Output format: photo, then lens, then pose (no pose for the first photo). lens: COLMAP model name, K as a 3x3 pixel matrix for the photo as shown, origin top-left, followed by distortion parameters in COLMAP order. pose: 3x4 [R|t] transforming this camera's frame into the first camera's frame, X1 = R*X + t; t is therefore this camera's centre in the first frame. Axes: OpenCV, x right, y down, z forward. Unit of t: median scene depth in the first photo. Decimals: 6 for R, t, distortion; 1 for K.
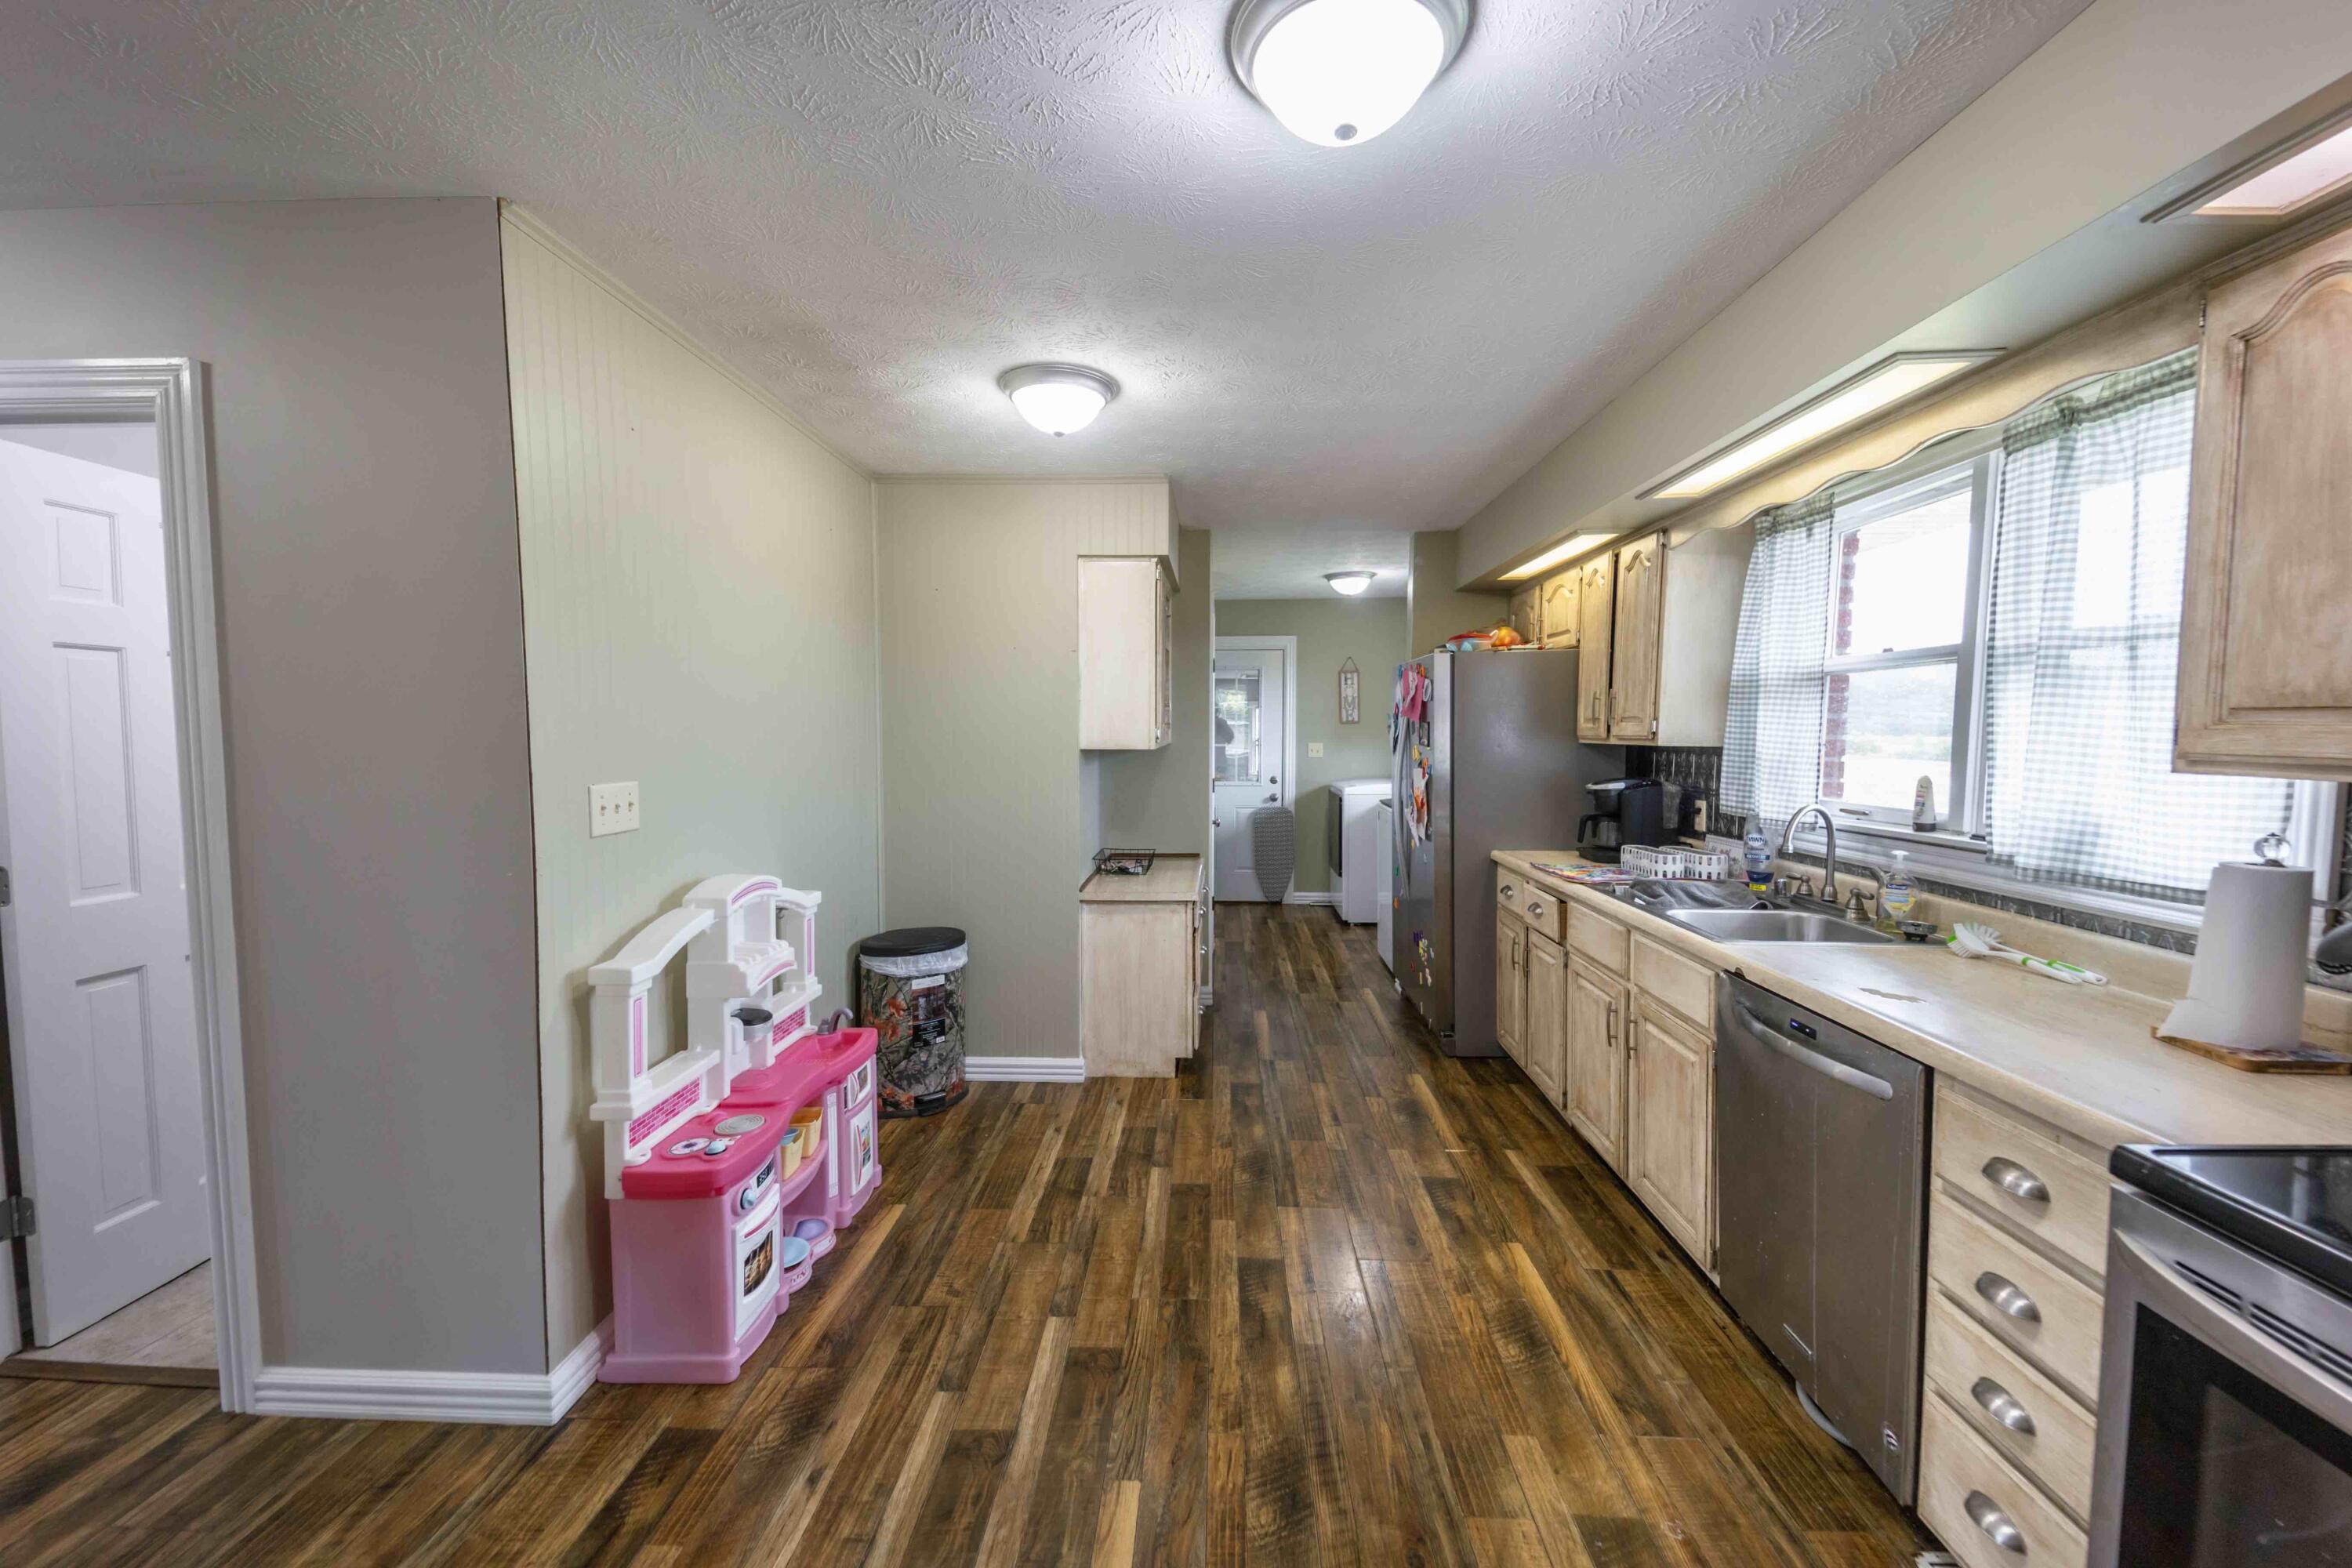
lens RADIAL K [[902.6, 0, 1176.0], [0, 902.6, 784.0], [0, 0, 1]] dist [0.072454, -0.030643]
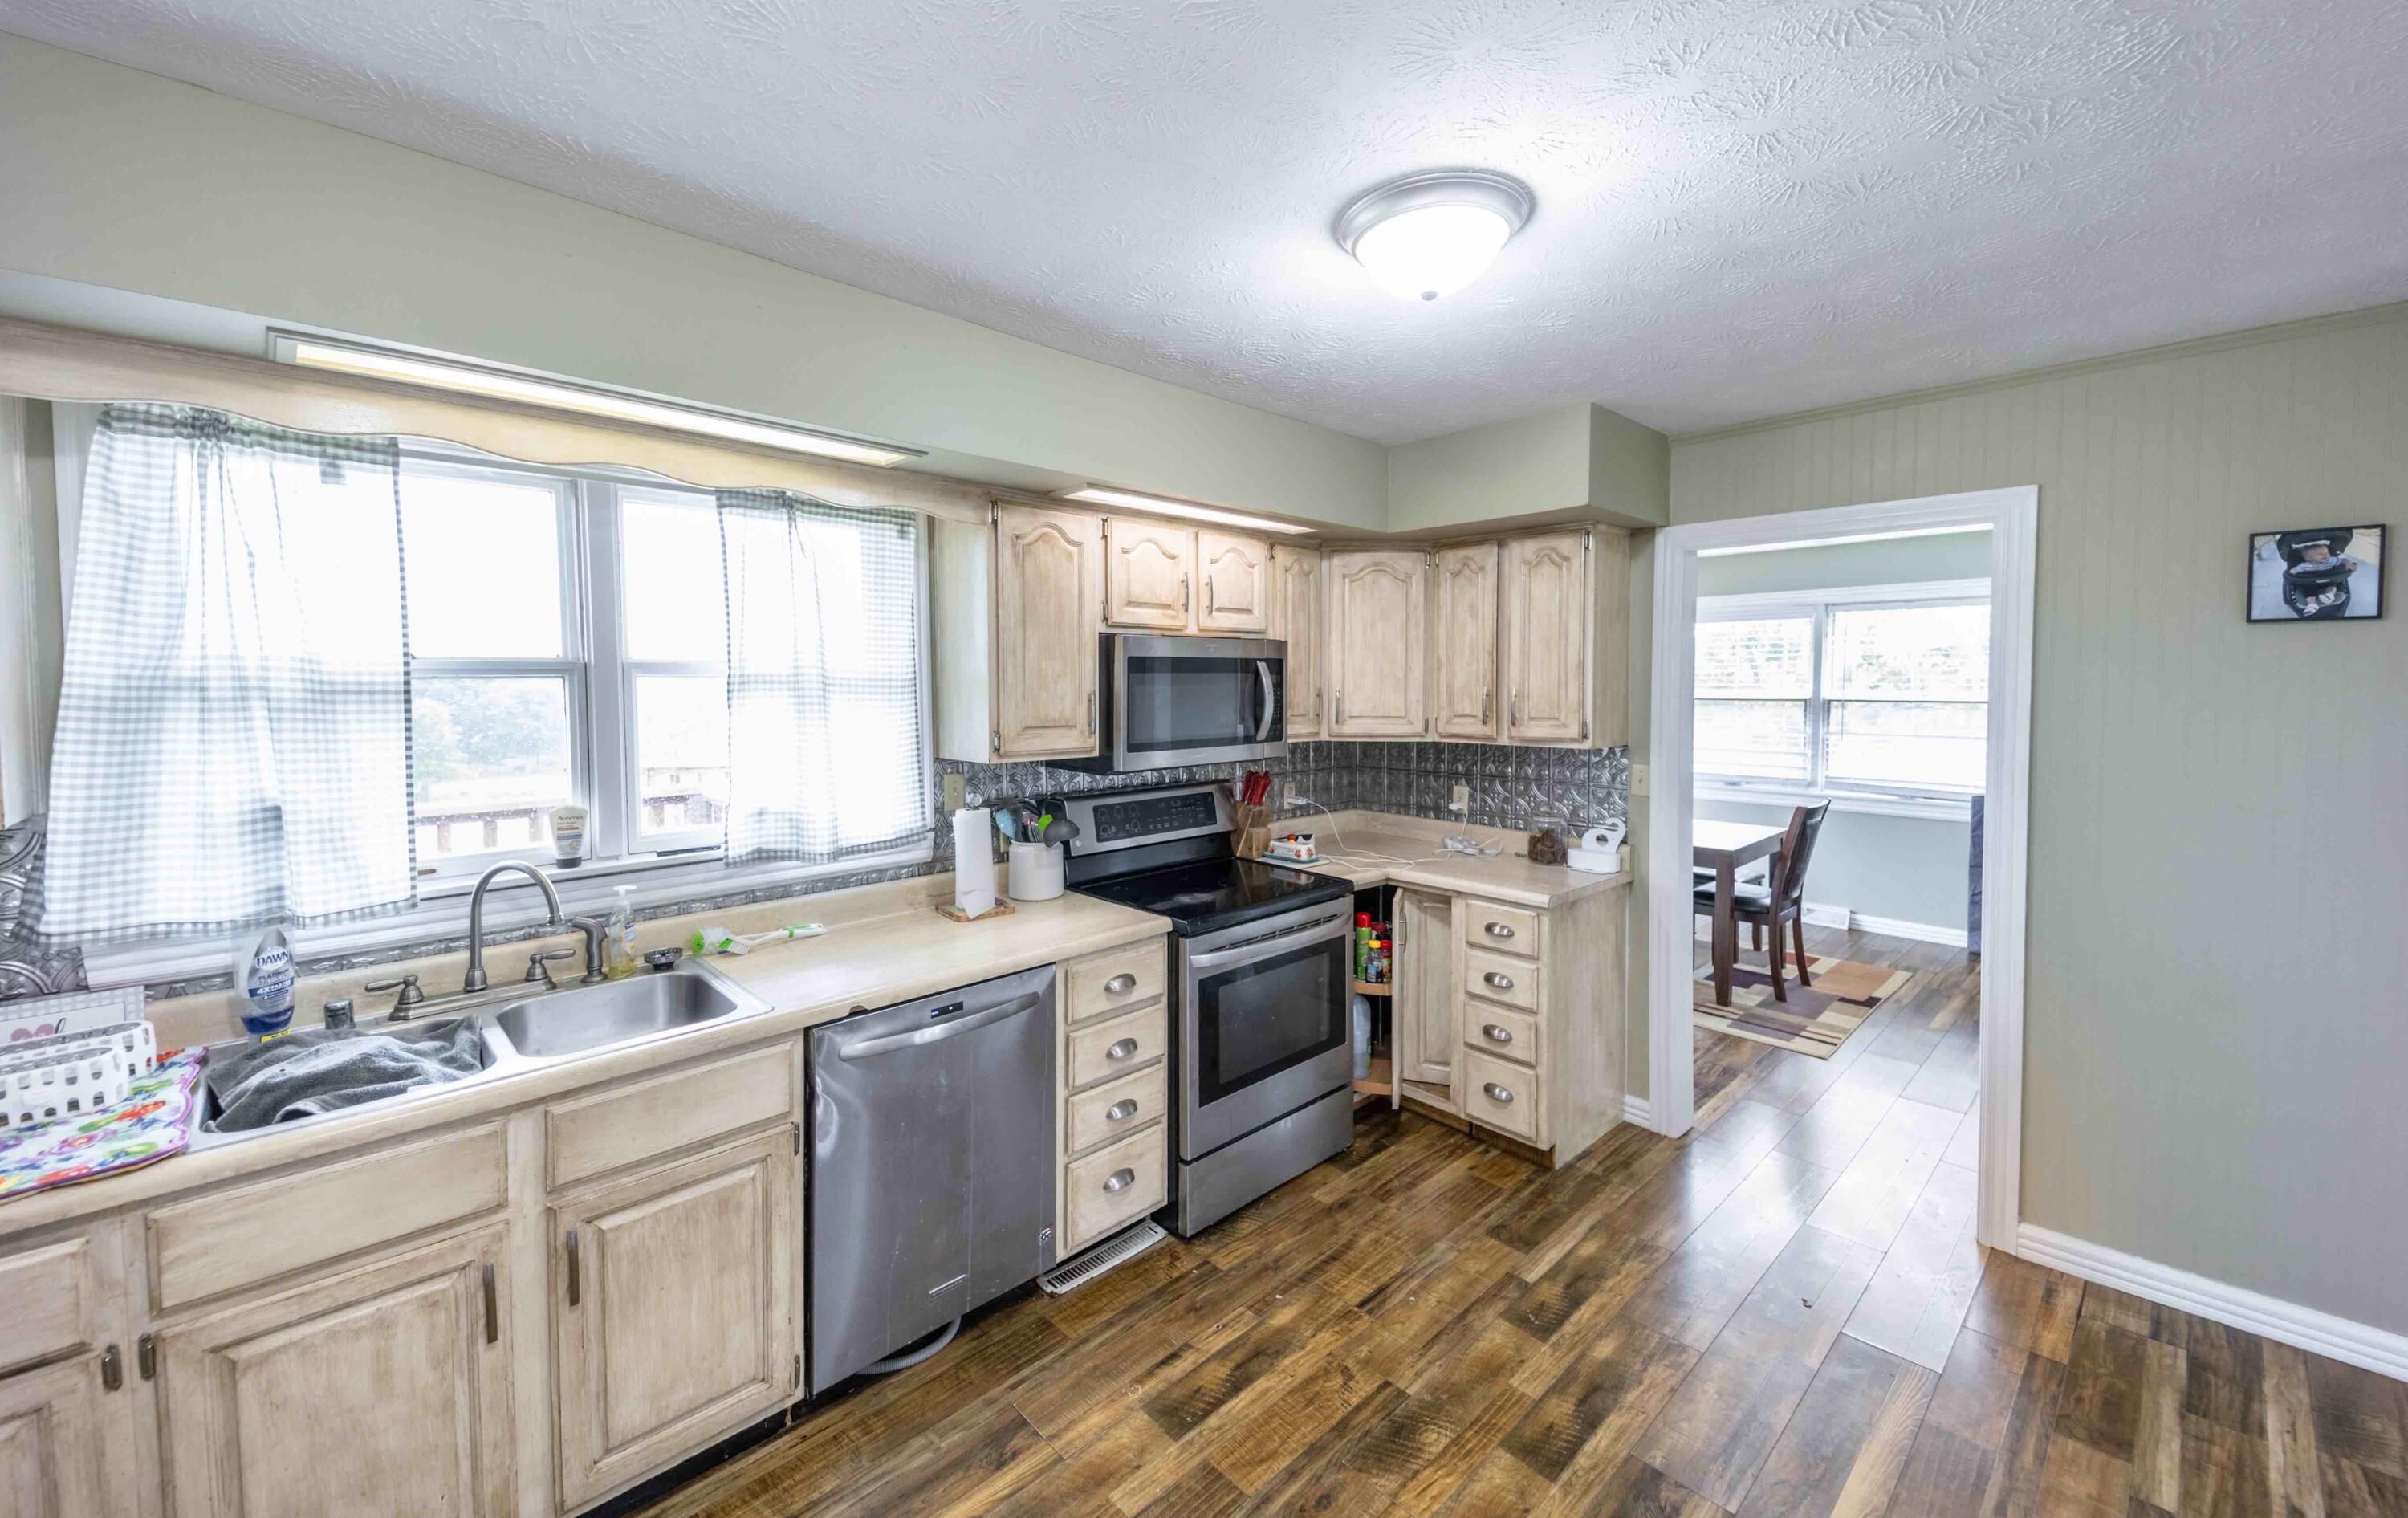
lens RADIAL K [[937.2, 0, 1208.6], [0, 937.2, 702.7], [0, 0, 1]] dist [0.001249, 0.000019]
pose [[-0.739644, -0.001946, 0.672996, -0.303578], [0.052577, 0.996772, 0.060666, -0.148475], [-0.670942, 0.080256, -0.737154, 1.423031]]
